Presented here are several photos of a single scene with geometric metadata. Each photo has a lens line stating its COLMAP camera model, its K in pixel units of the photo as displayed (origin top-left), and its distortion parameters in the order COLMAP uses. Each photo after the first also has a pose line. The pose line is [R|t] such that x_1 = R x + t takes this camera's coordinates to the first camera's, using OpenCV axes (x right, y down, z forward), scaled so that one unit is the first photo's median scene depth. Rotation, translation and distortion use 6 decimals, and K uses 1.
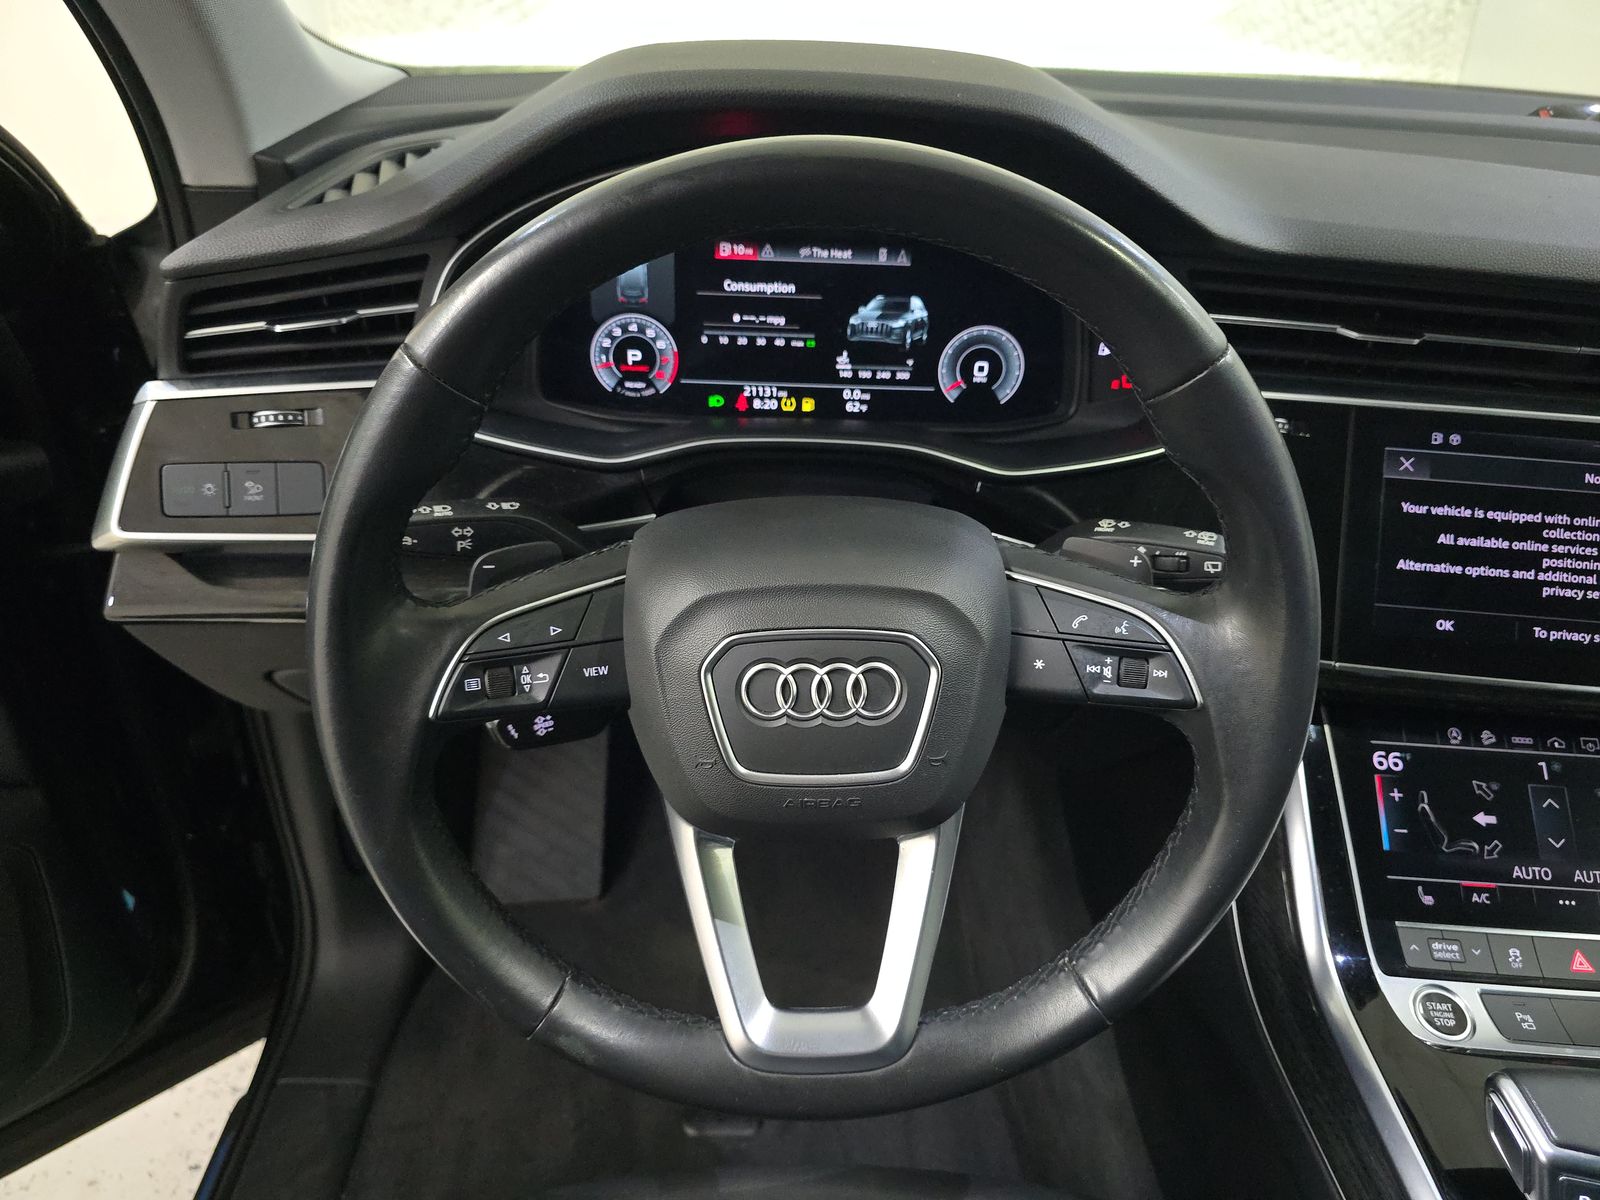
lens RADIAL K [[1116.8, 0, 807.6], [0, 1116.8, 621.7], [0, 0, 1]] dist [0.052491, -0.045878]
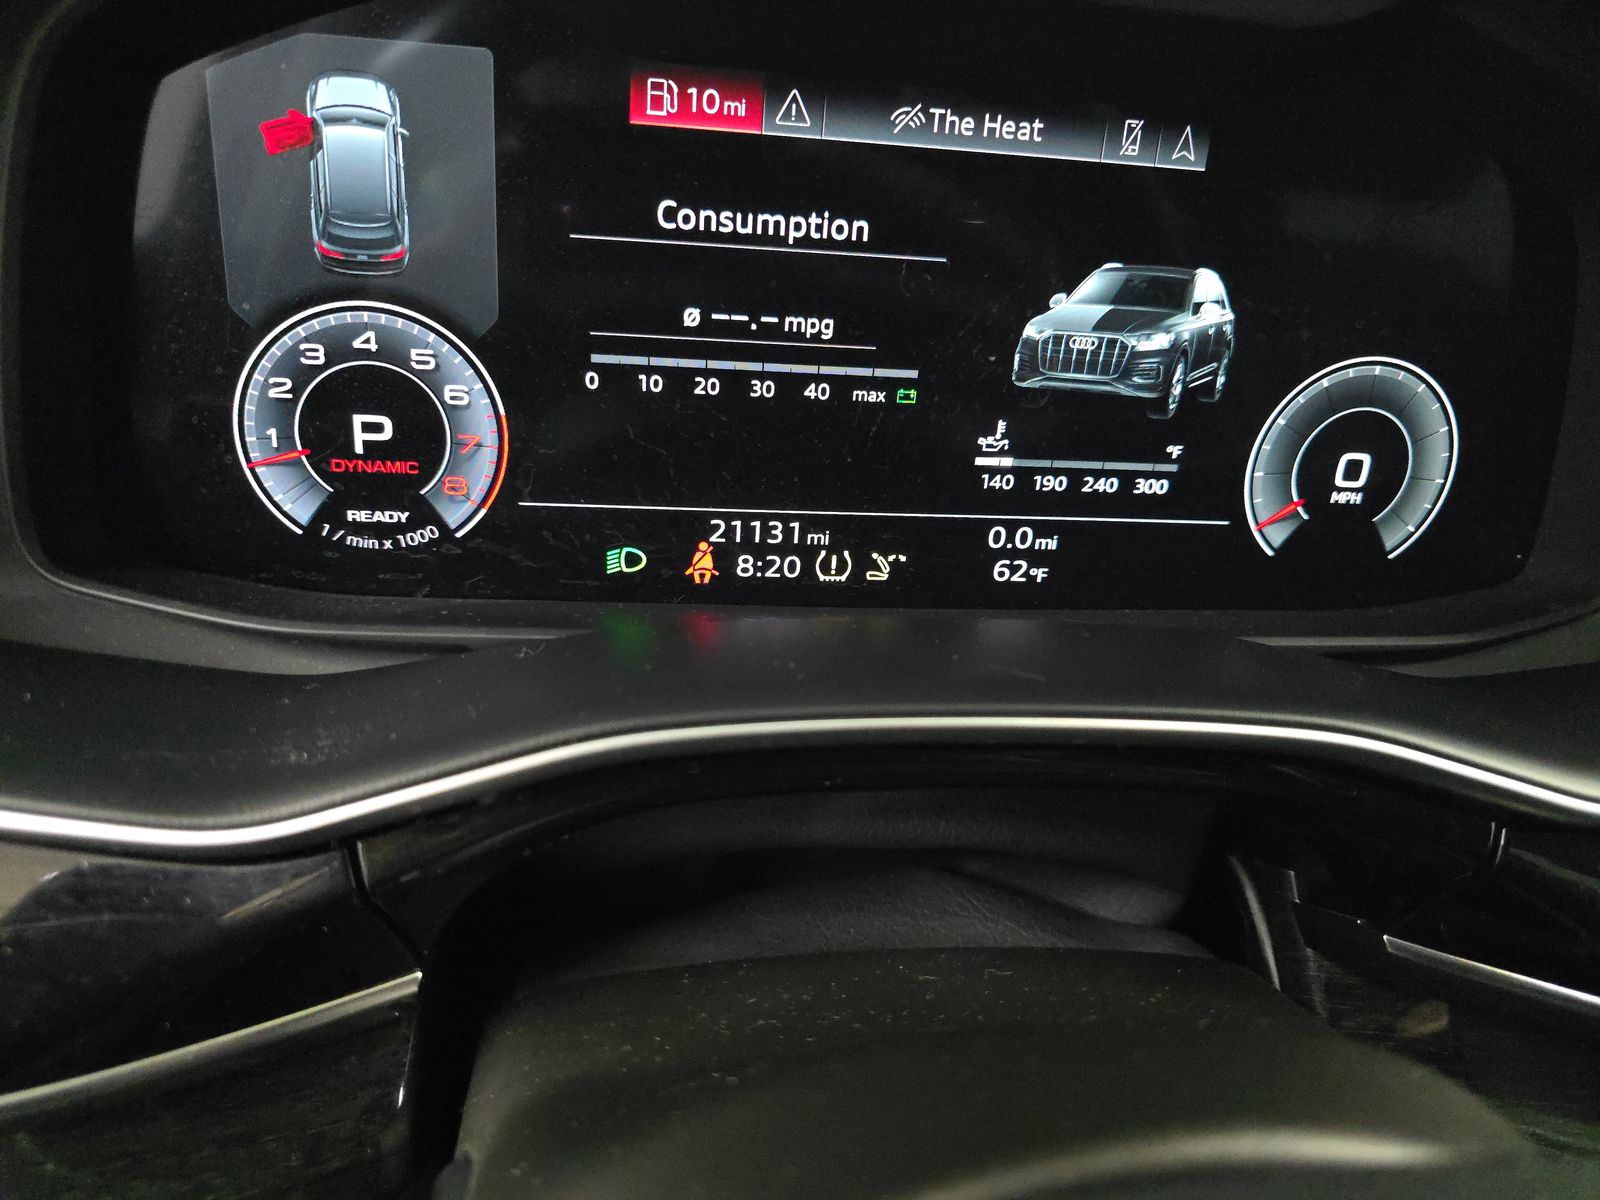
lens RADIAL K [[1102.7, 0, 800.0], [0, 1102.7, 600.0], [0, 0, 1]] dist [-0.001228, -0.046296]
pose [[0.993092, -0.012338, 0.116685, -0.070429], [0.024002, 0.994789, -0.099090, -0.155247], [-0.114855, 0.101206, 0.988213, 0.684676]]
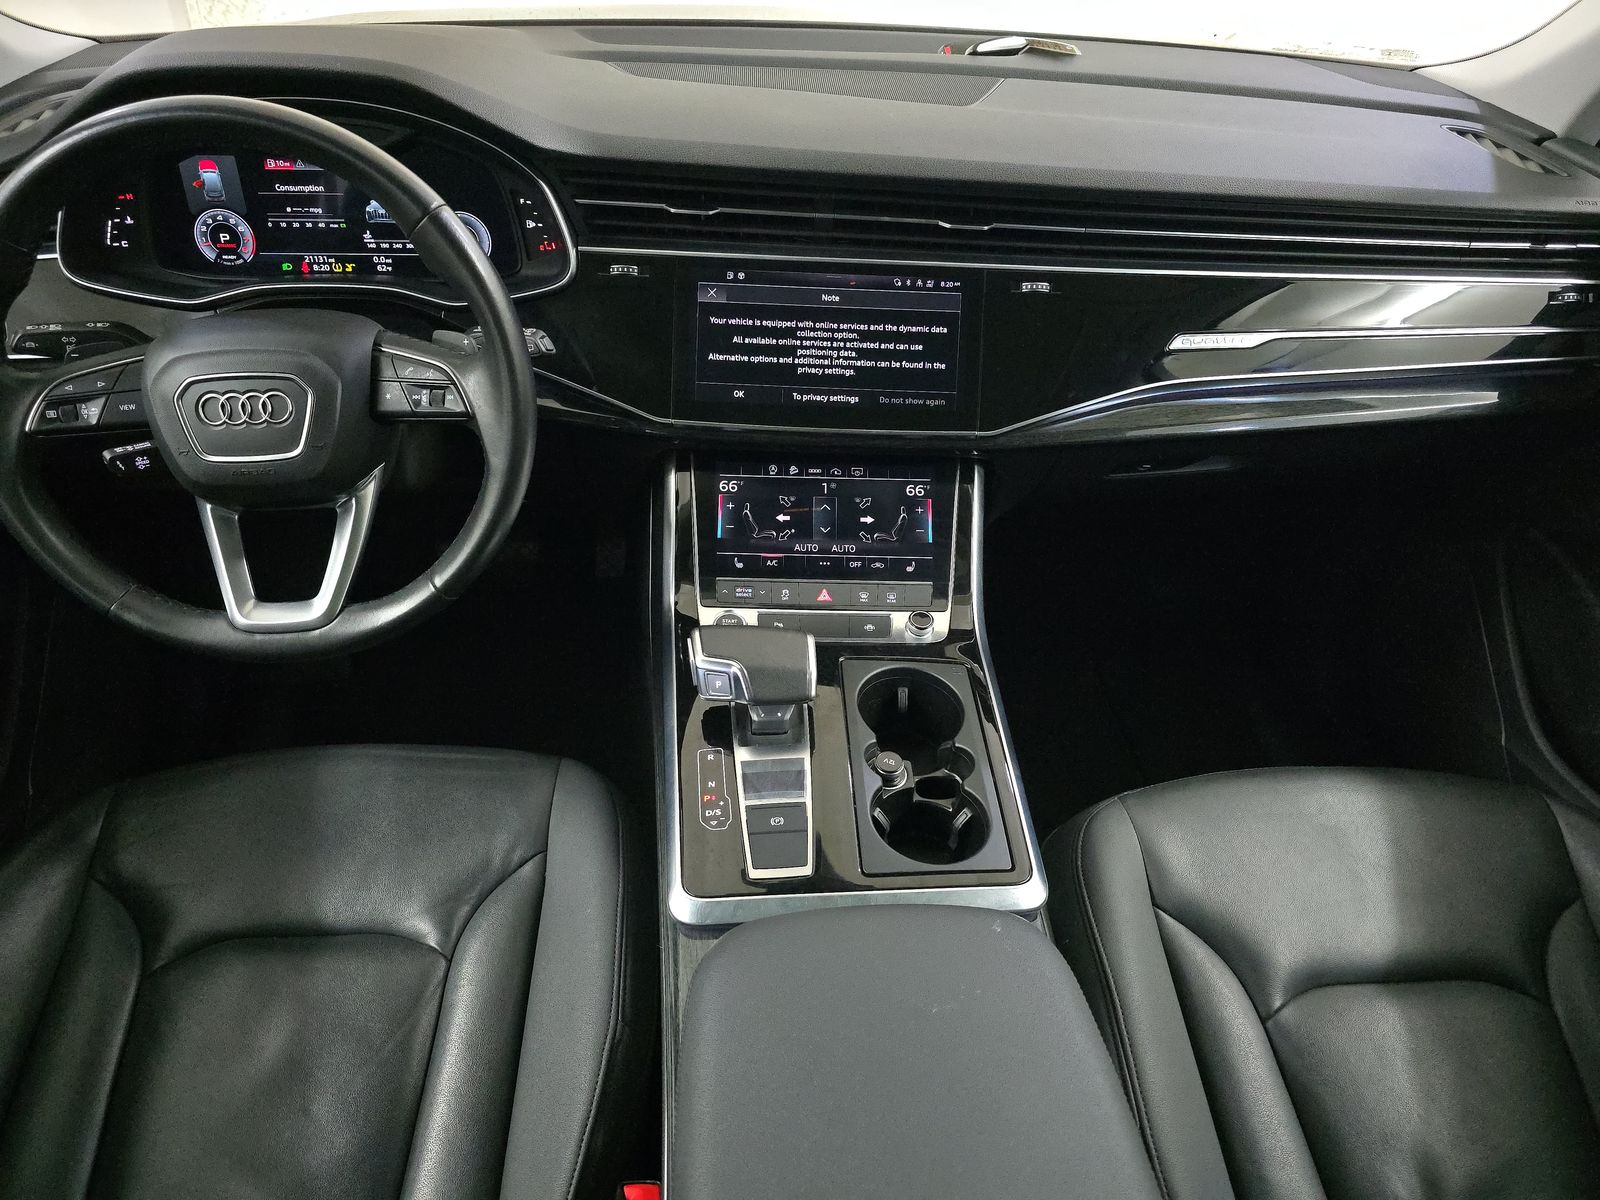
lens RADIAL K [[1116.8, 0, 807.6], [0, 1116.8, 621.7], [0, 0, 1]] dist [0.052491, -0.045878]
pose [[0.998620, -0.043668, 0.029175, 0.568963], [0.041781, 0.997175, 0.062419, 0.219815], [-0.031818, -0.061114, 0.997624, -0.584446]]
